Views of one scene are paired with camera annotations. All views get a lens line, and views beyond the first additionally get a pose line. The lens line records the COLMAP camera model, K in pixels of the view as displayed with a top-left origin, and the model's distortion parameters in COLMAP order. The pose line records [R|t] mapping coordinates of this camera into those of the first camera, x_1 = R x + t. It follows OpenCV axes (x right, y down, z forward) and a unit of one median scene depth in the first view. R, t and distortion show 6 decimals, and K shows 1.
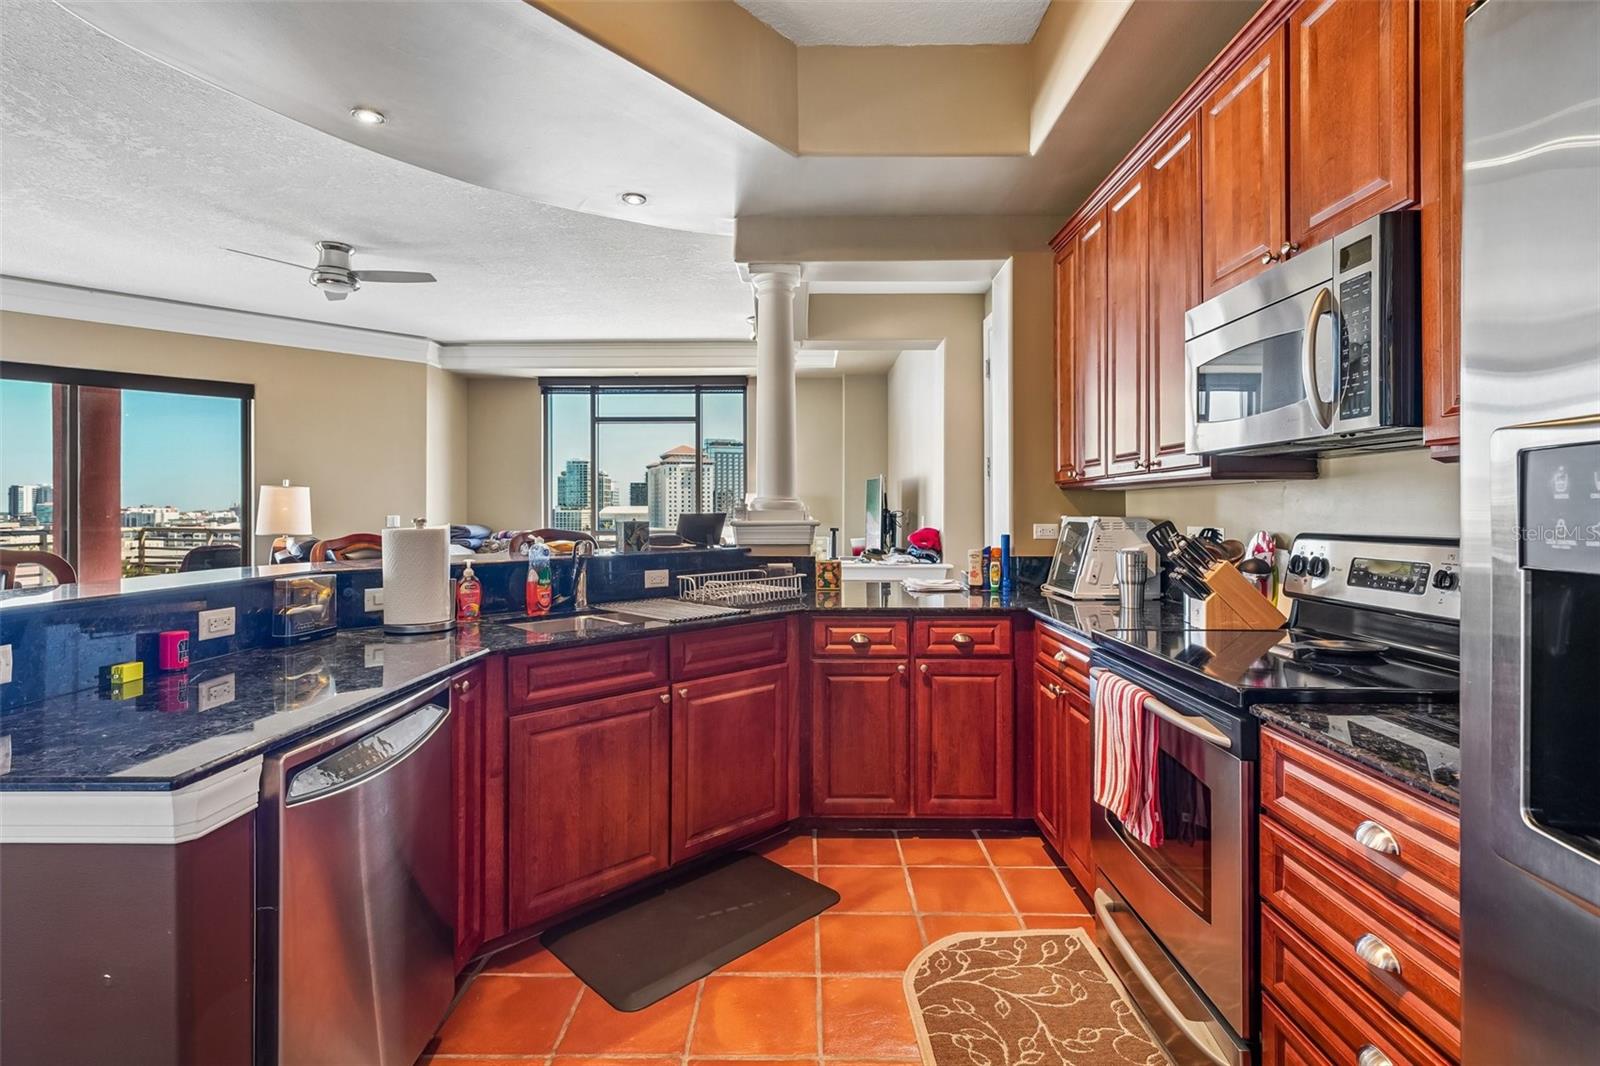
lens RADIAL K [[761.0, 0, 796.5], [0, 761.0, 506.3], [0, 0, 1]] dist [-0.001504, 0.000683]
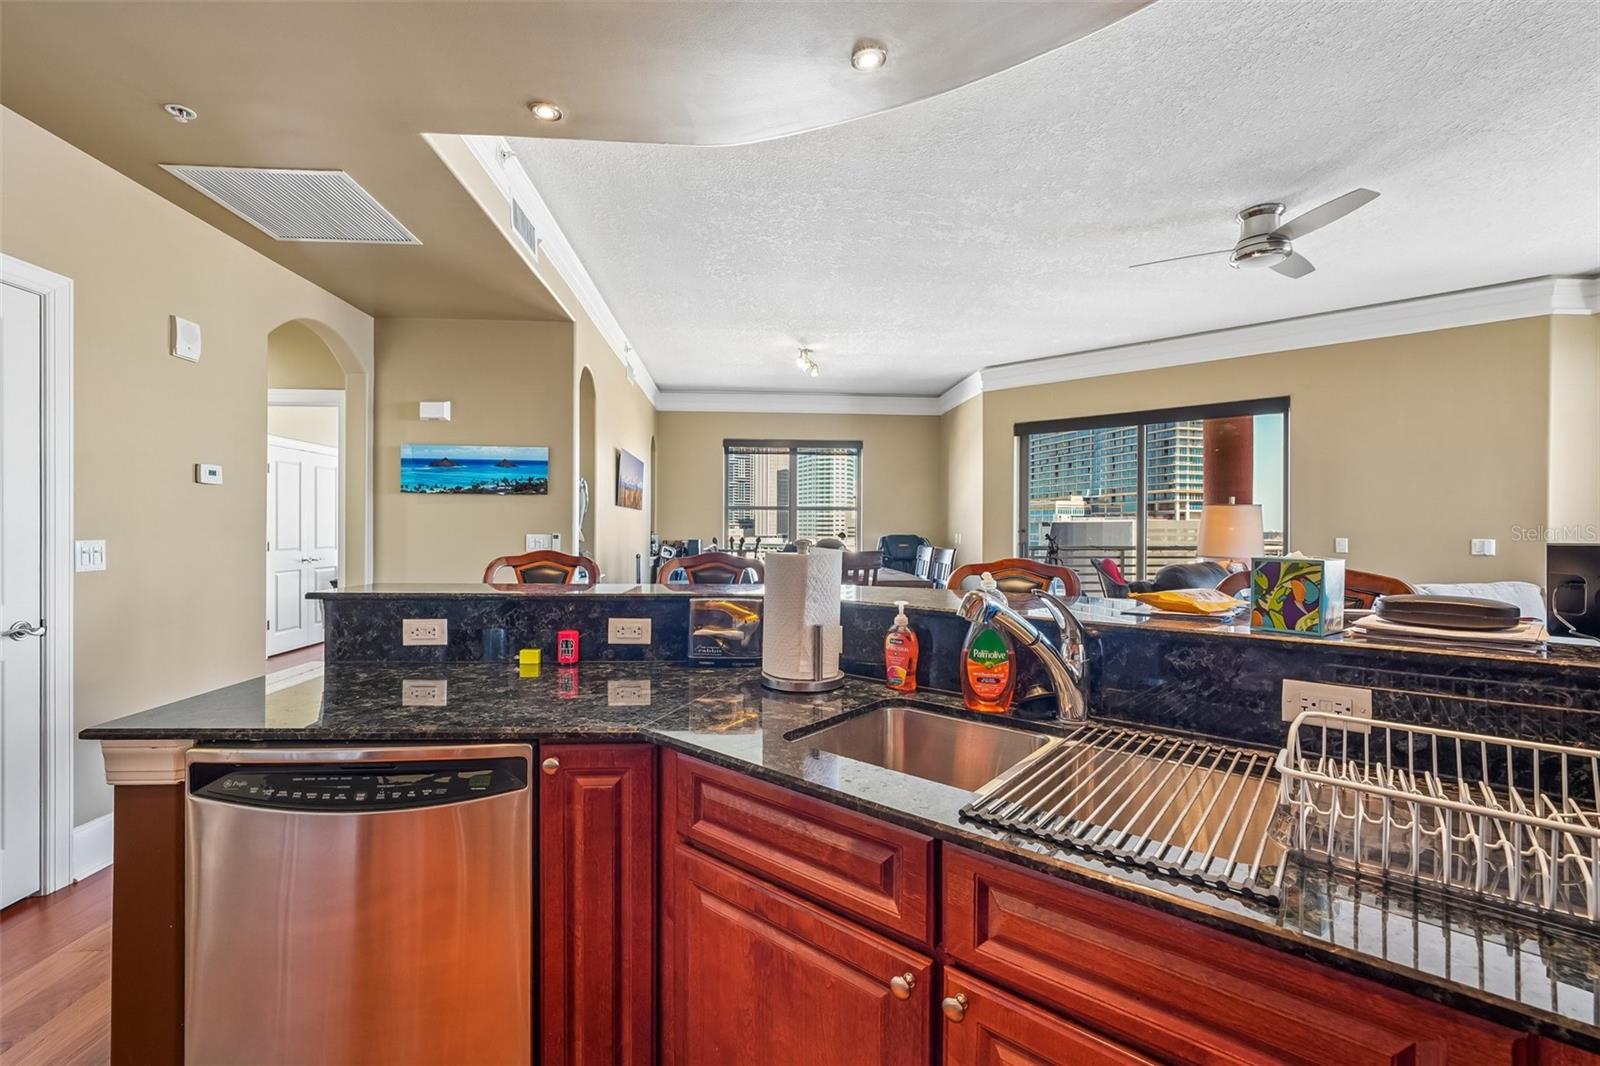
lens RADIAL K [[687.9, 0, 784.4], [0, 687.9, 528.5], [0, 0, 1]] dist [-0.009908, 0.000143]
pose [[0.077016, 0.000879, -0.997029, 0.163554], [-0.000139, 1.000000, 0.000871, 0.003045], [0.997030, 0.000071, 0.077016, 0.762676]]
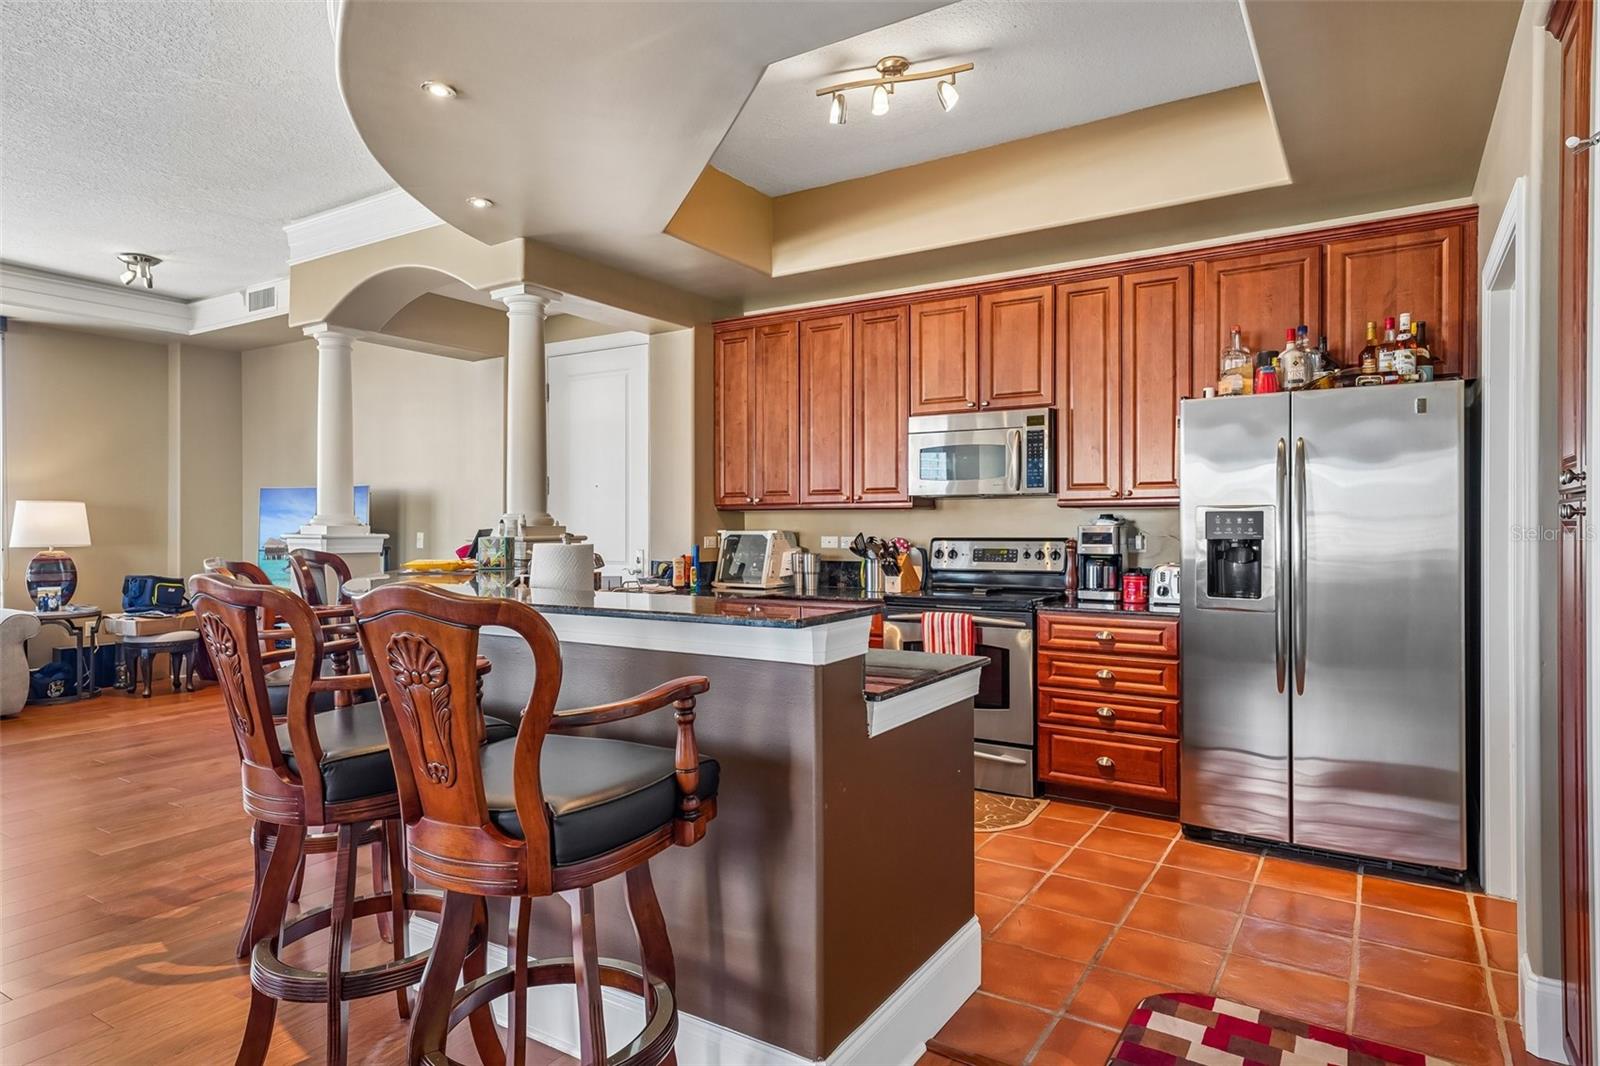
lens RADIAL K [[904.0, 0, 797.7], [0, 904.0, 525.9], [0, 0, 1]] dist [0.020637, 0.000078]
pose [[0.525596, -0.001530, 0.850733, -1.114643], [-0.003046, 0.999989, 0.003680, -0.001760], [-0.850729, -0.004525, 0.525585, 0.065032]]
